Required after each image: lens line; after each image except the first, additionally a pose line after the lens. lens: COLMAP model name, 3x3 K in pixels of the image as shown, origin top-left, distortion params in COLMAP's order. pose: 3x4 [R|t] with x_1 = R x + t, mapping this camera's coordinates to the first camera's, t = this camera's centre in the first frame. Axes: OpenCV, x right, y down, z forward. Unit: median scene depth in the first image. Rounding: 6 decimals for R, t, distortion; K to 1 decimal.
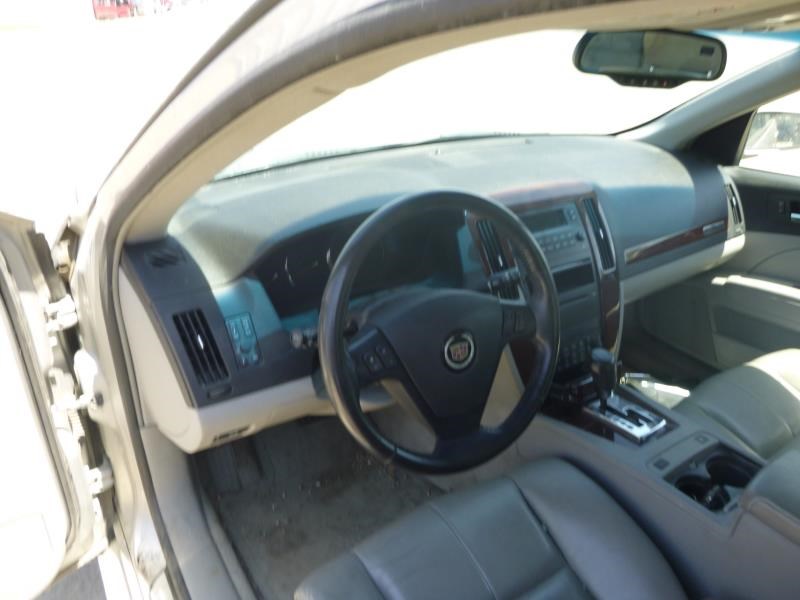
lens RADIAL K [[600.6, 0, 400.0], [0, 600.6, 300.0], [0, 0, 1]] dist [-0.036964, -0.000597]
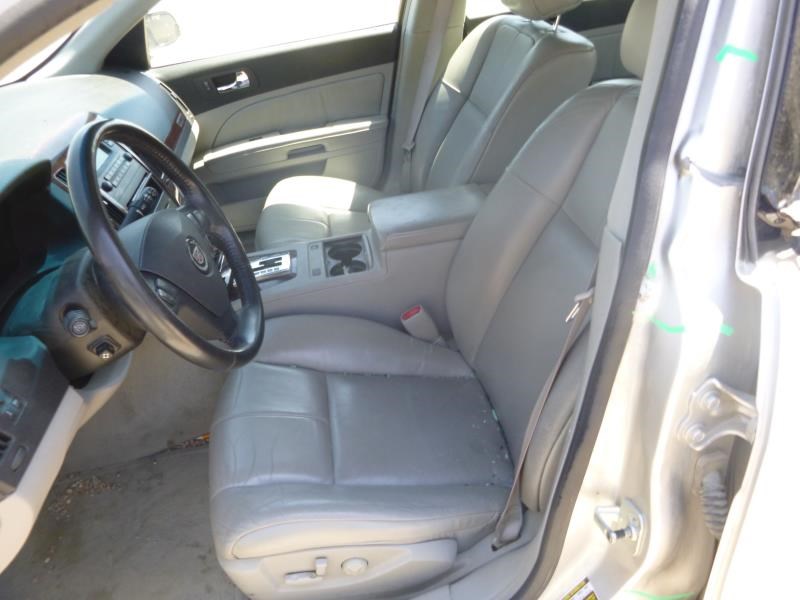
lens RADIAL K [[600.6, 0, 400.0], [0, 600.6, 300.0], [0, 0, 1]] dist [-0.036964, -0.000597]
pose [[0.397831, -0.541487, 0.740623, -0.344347], [0.481416, 0.810399, 0.333905, -0.018369], [-0.781005, 0.223710, 0.583082, 0.070684]]
